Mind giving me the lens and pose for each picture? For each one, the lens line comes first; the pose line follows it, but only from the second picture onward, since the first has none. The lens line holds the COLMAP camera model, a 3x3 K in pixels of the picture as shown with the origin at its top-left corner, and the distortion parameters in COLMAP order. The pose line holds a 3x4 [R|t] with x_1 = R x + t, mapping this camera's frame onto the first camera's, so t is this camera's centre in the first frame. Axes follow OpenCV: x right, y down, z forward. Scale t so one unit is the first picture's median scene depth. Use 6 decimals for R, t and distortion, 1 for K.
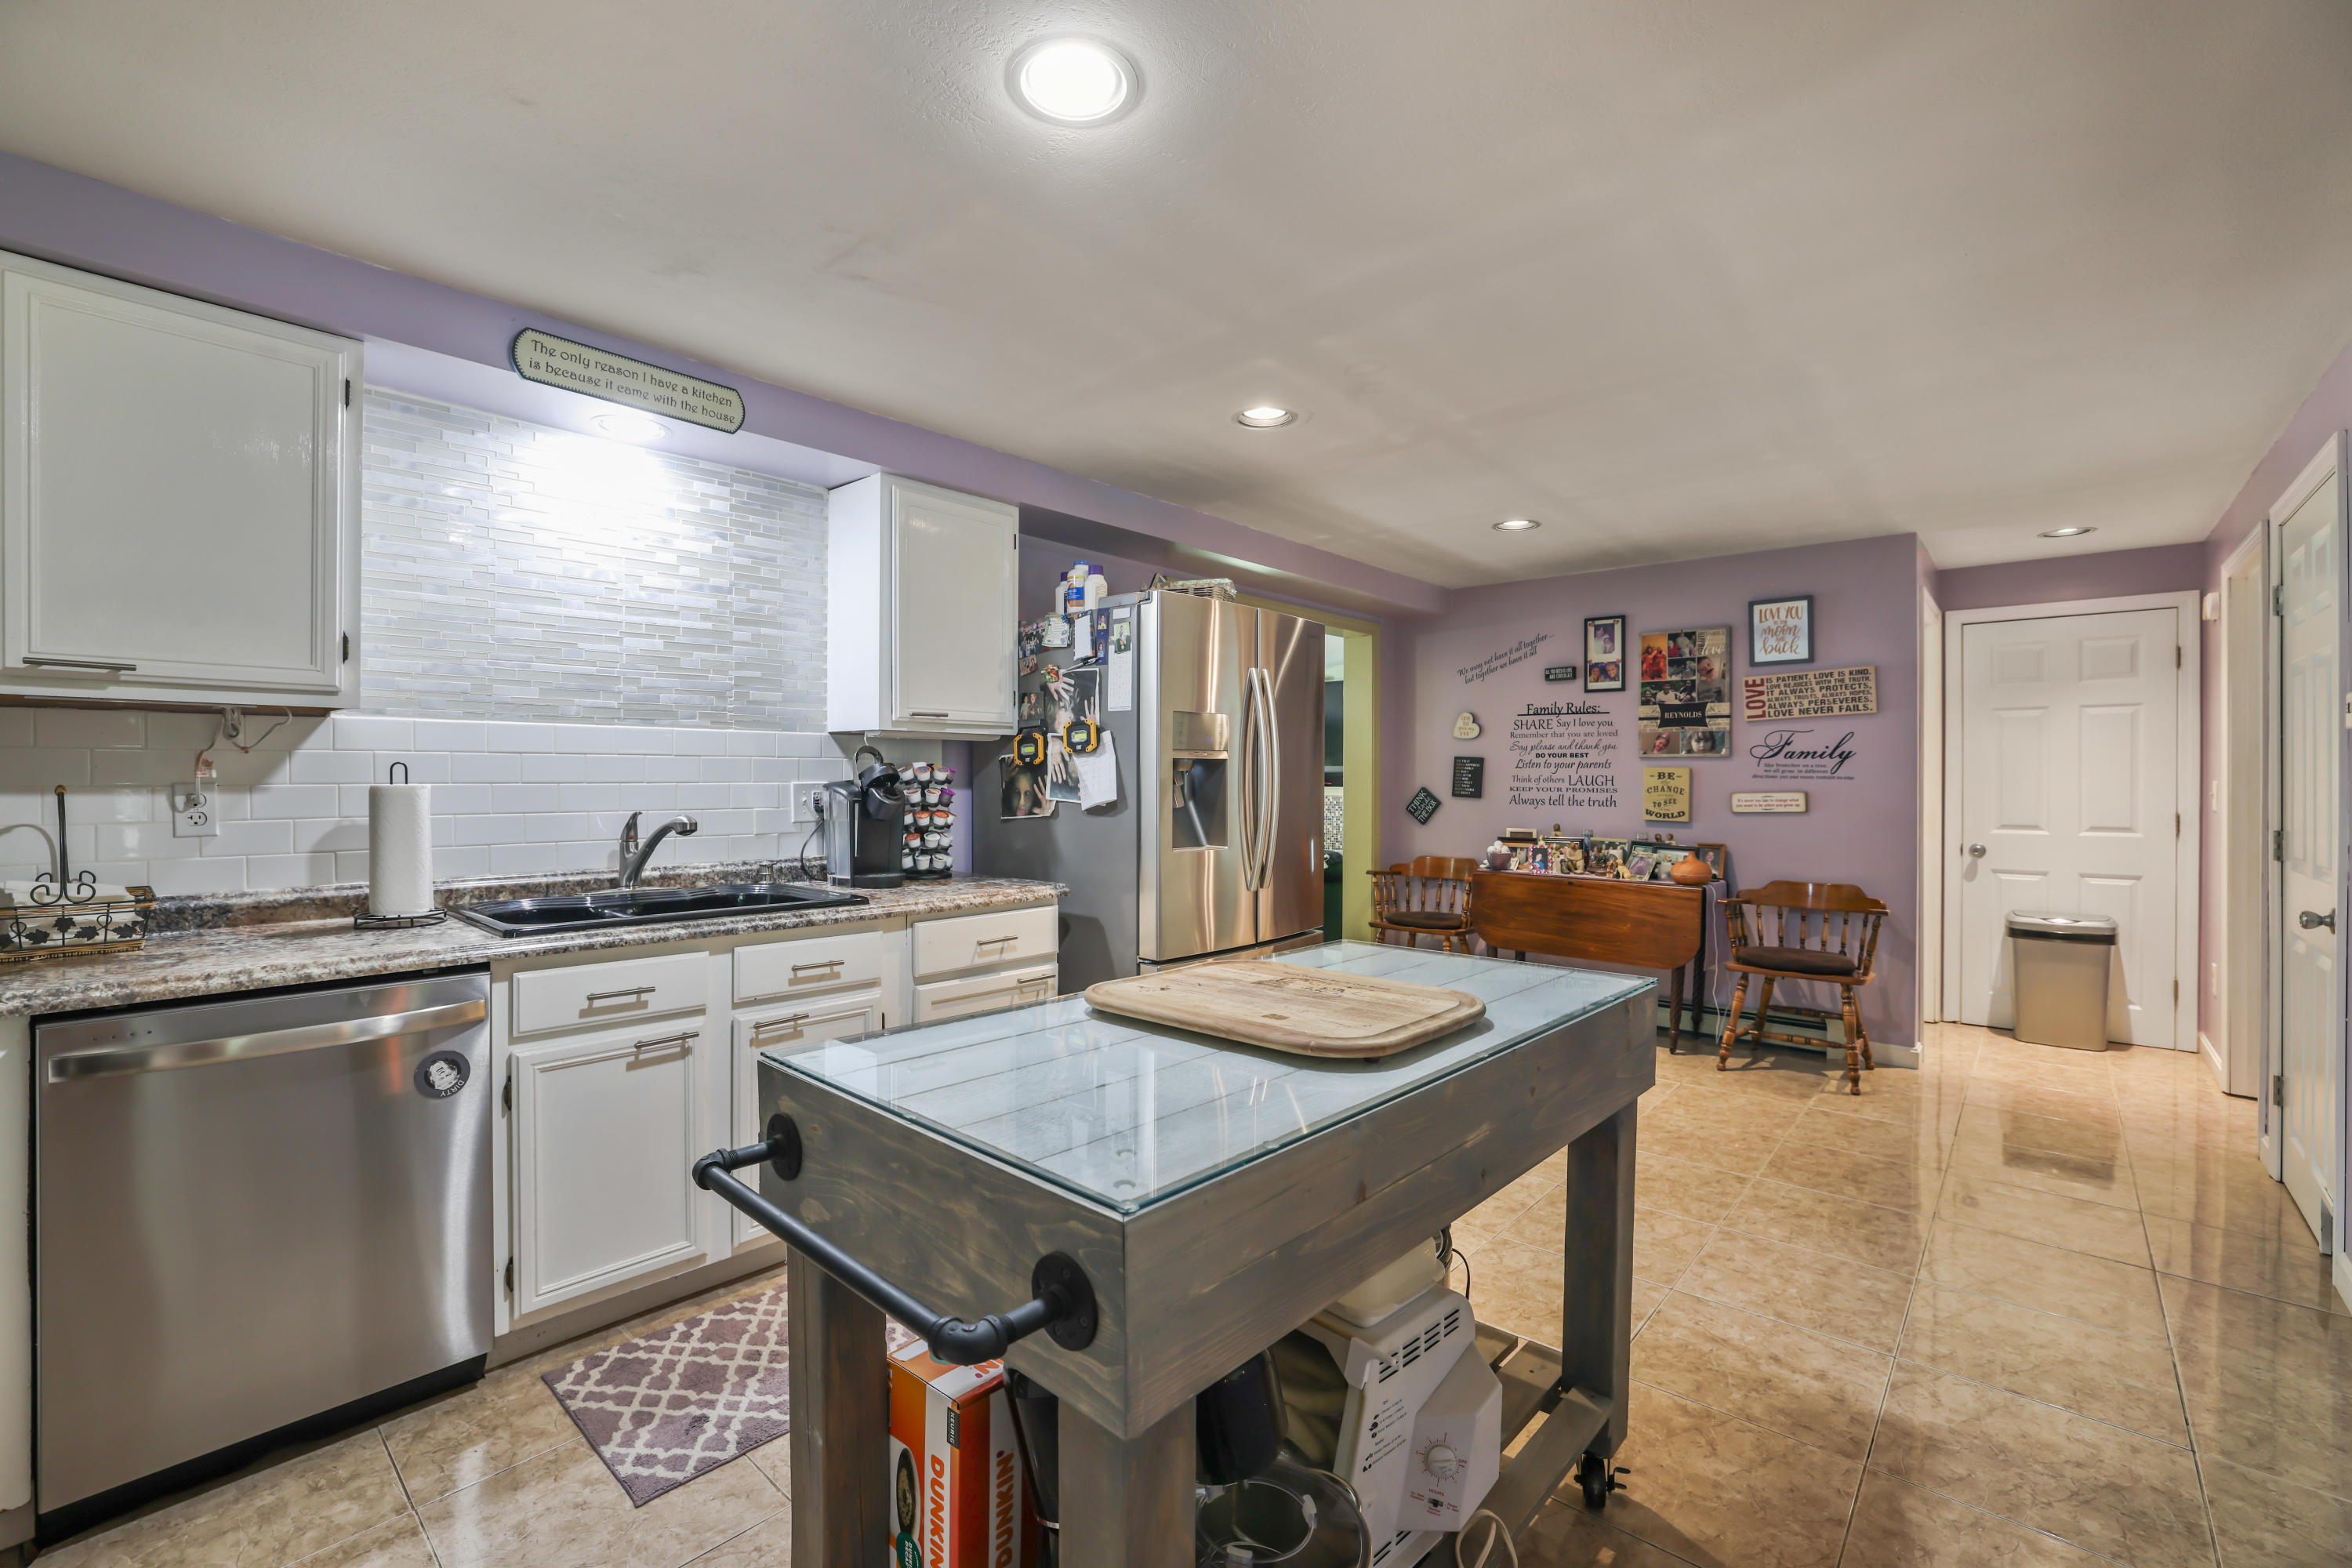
lens RADIAL K [[1016.6, 0, 1163.6], [0, 1016.6, 777.8], [0, 0, 1]] dist [-0.035287, 0.009091]
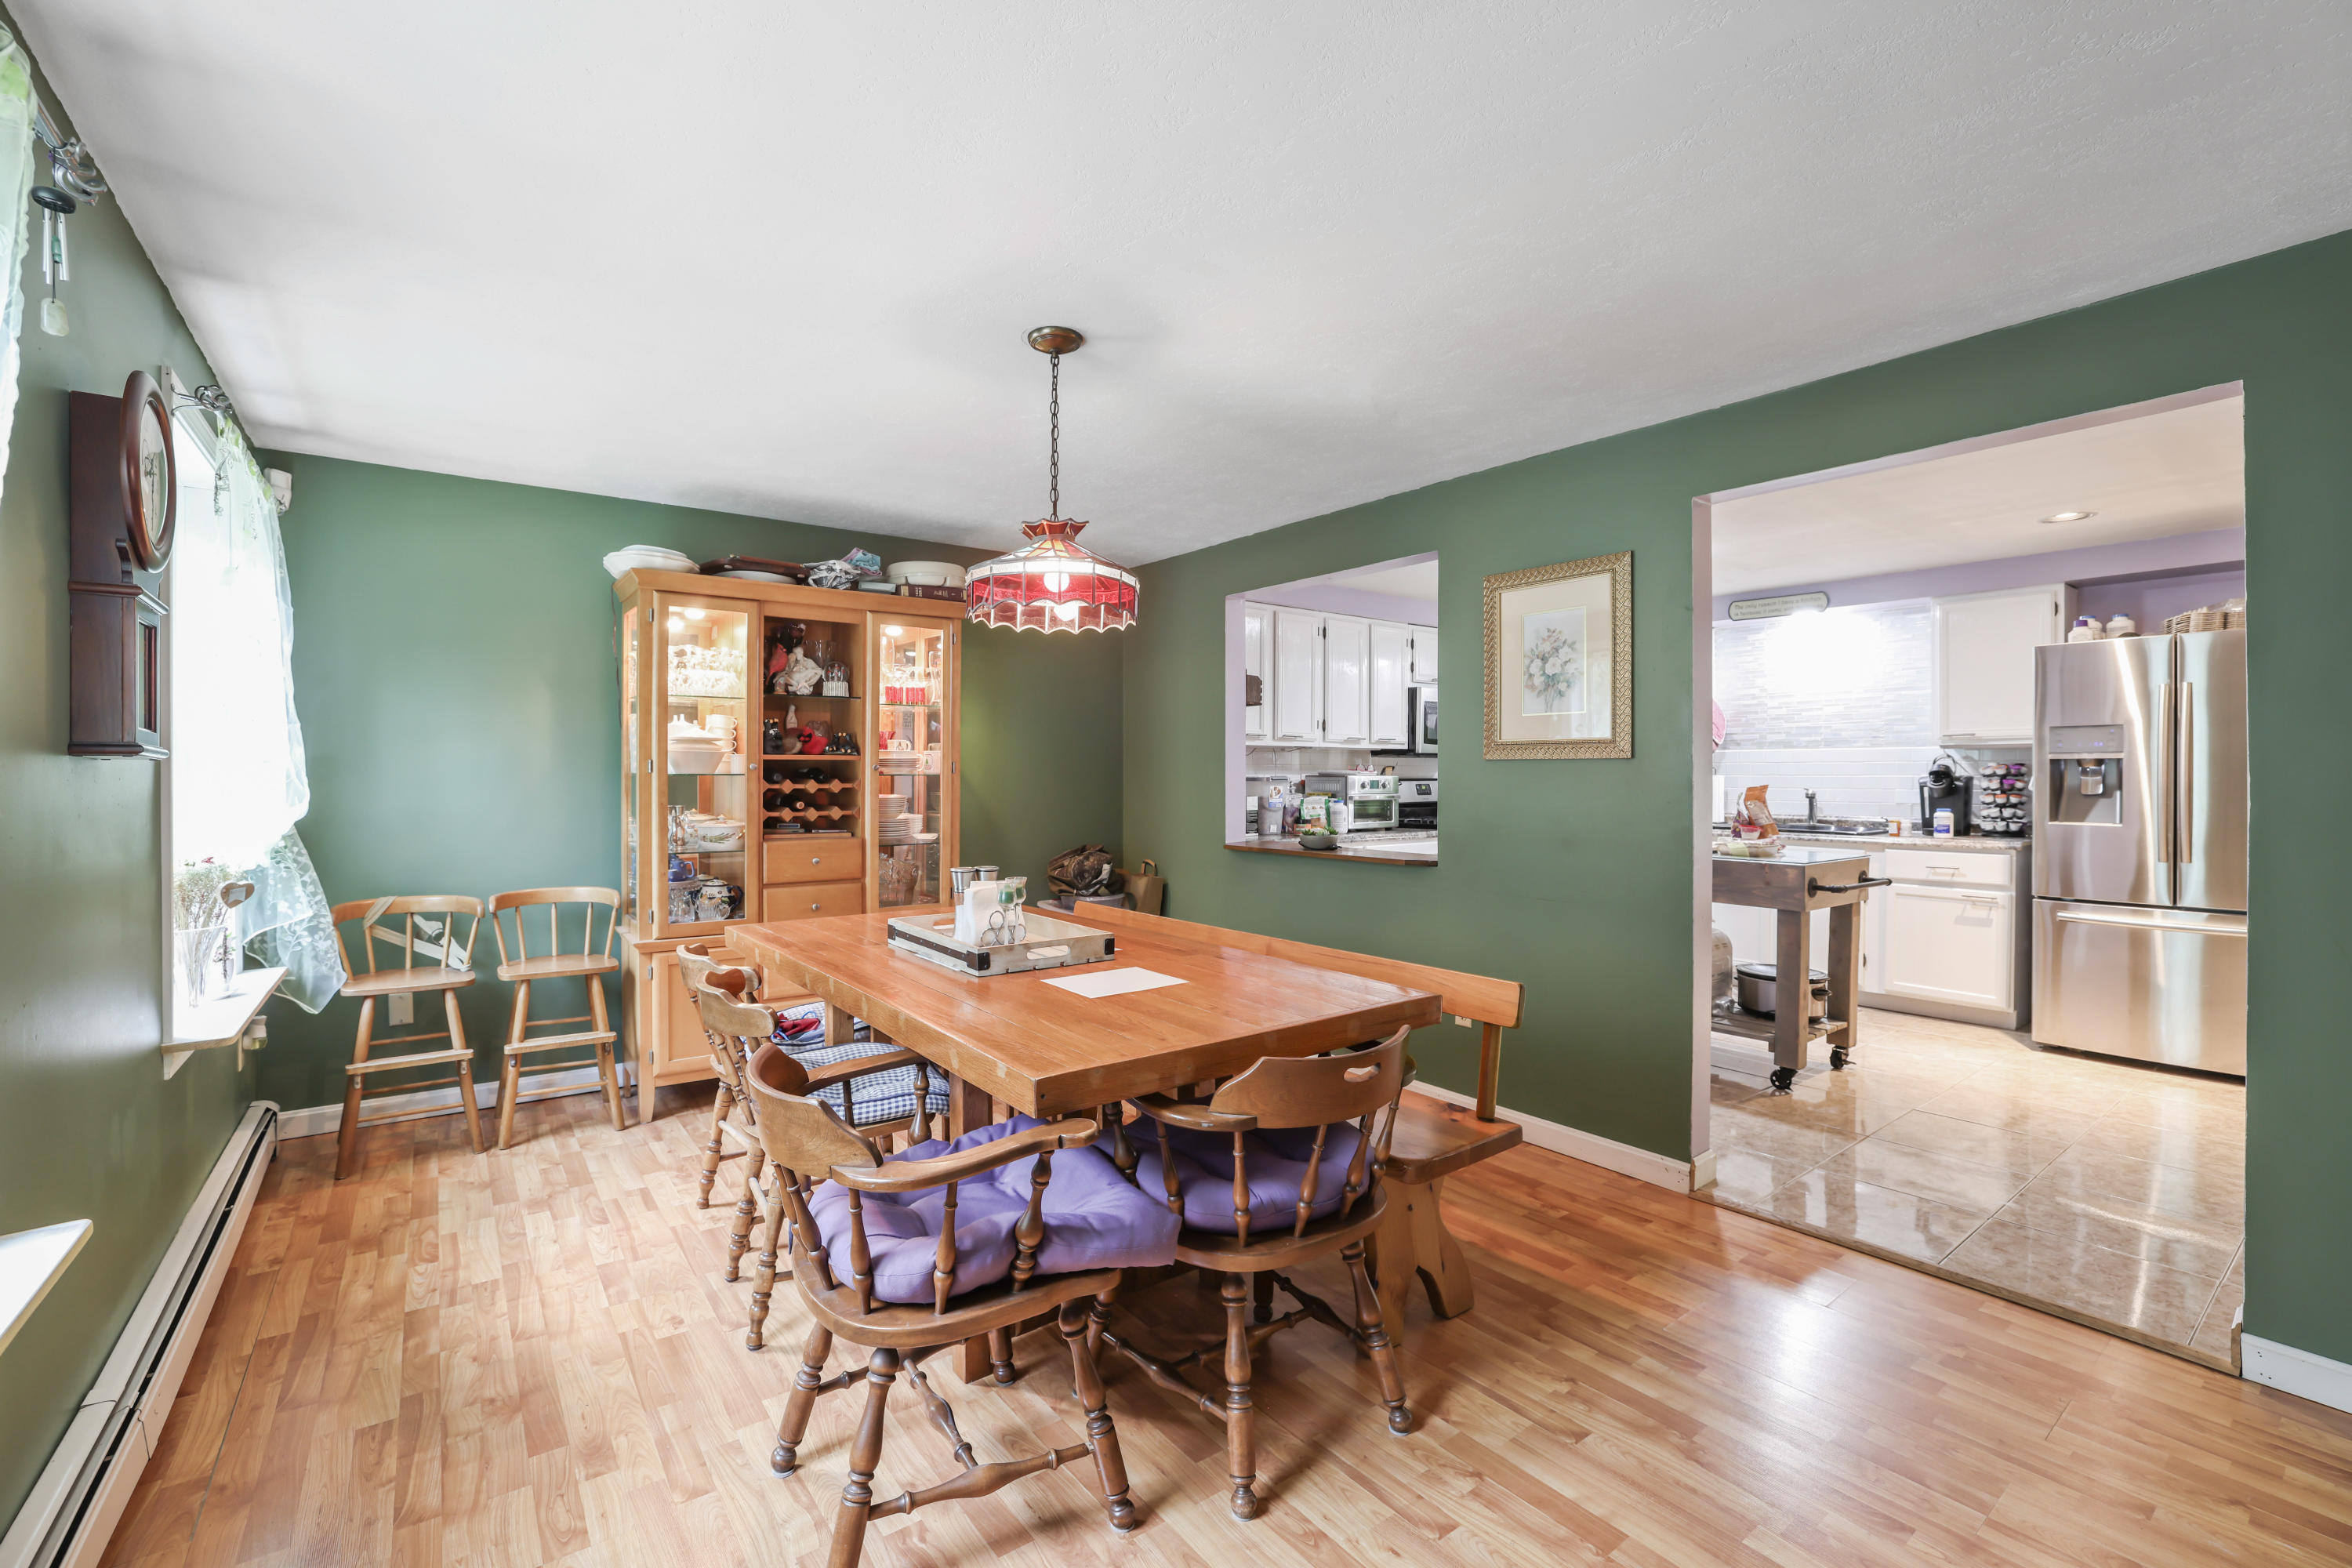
lens RADIAL K [[1016.6, 0, 1170.3], [0, 1016.6, 783.4], [0, 0, 1]] dist [-0.035287, 0.009091]
pose [[-0.187453, 0.007738, -0.982243, 1.277857], [0.003100, 0.999969, 0.007286, 0.001372], [0.982269, -0.001679, -0.187472, 0.025677]]
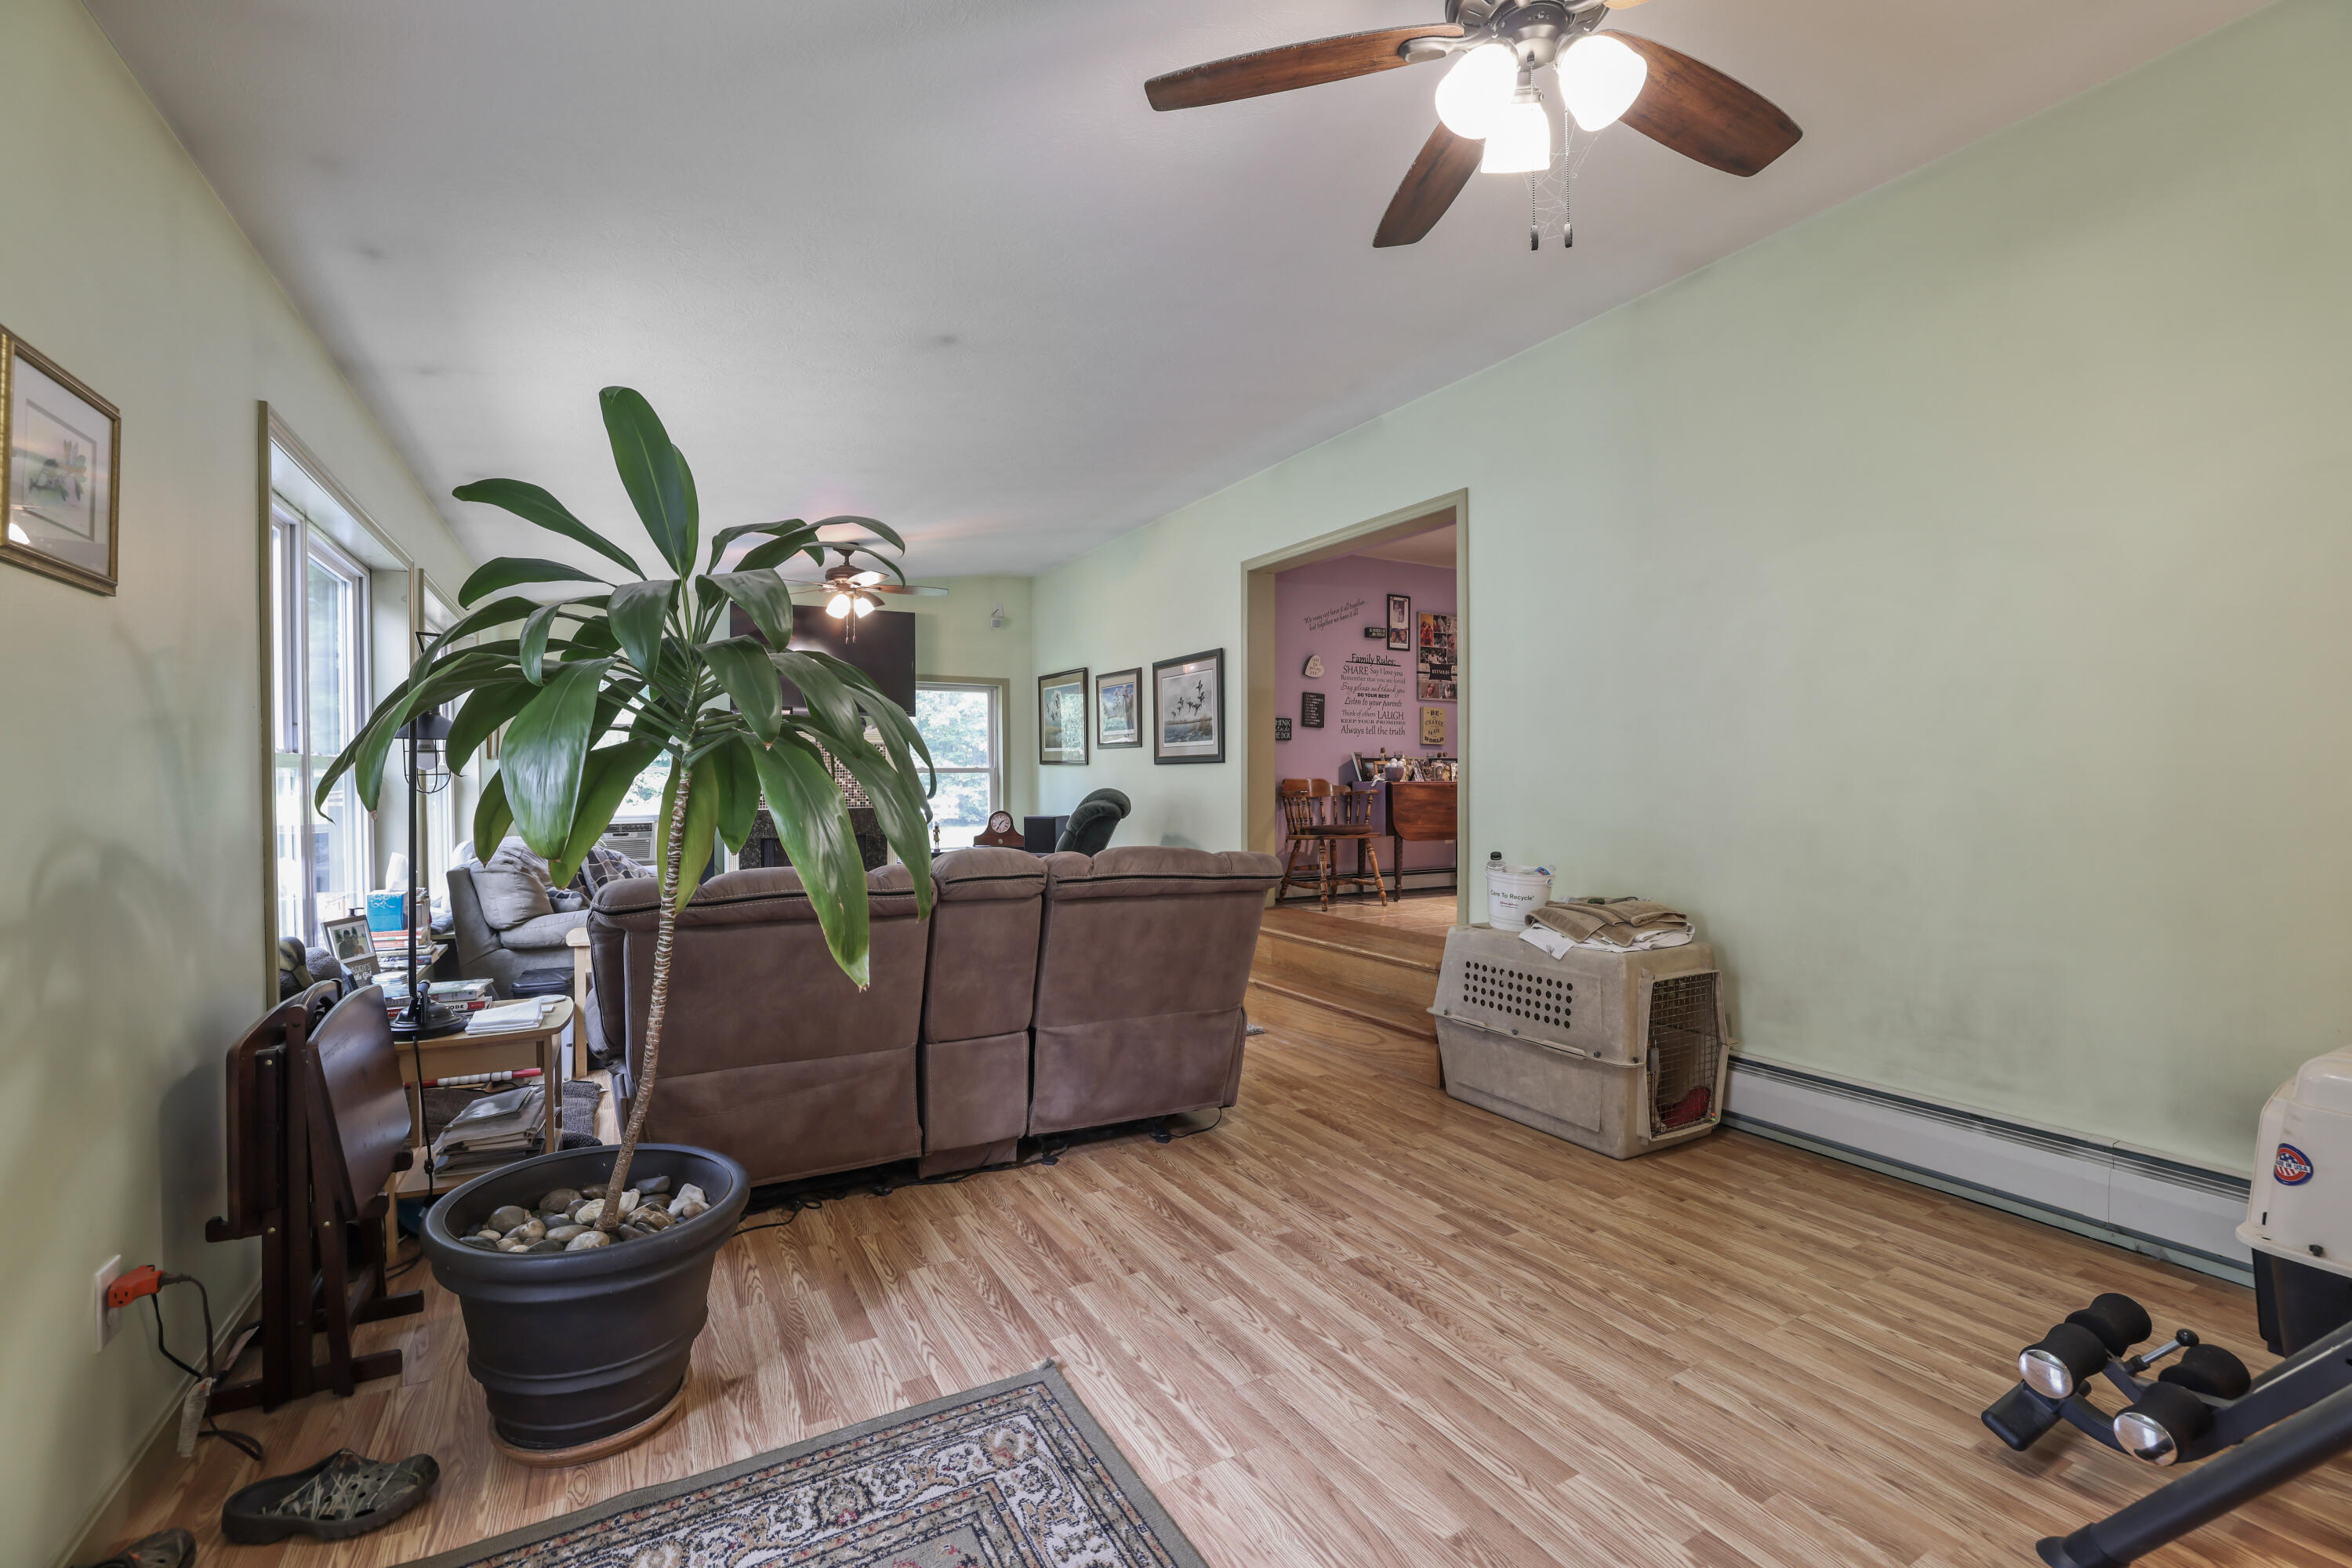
lens RADIAL K [[1016.6, 0, 1178.7], [0, 1016.6, 780.8], [0, 0, 1]] dist [-0.035287, 0.009091]
pose [[0.315554, -0.007883, 0.948875, -1.231343], [0.003514, 0.999968, 0.007139, 0.103022], [-0.948901, 0.001082, 0.315571, 1.093829]]
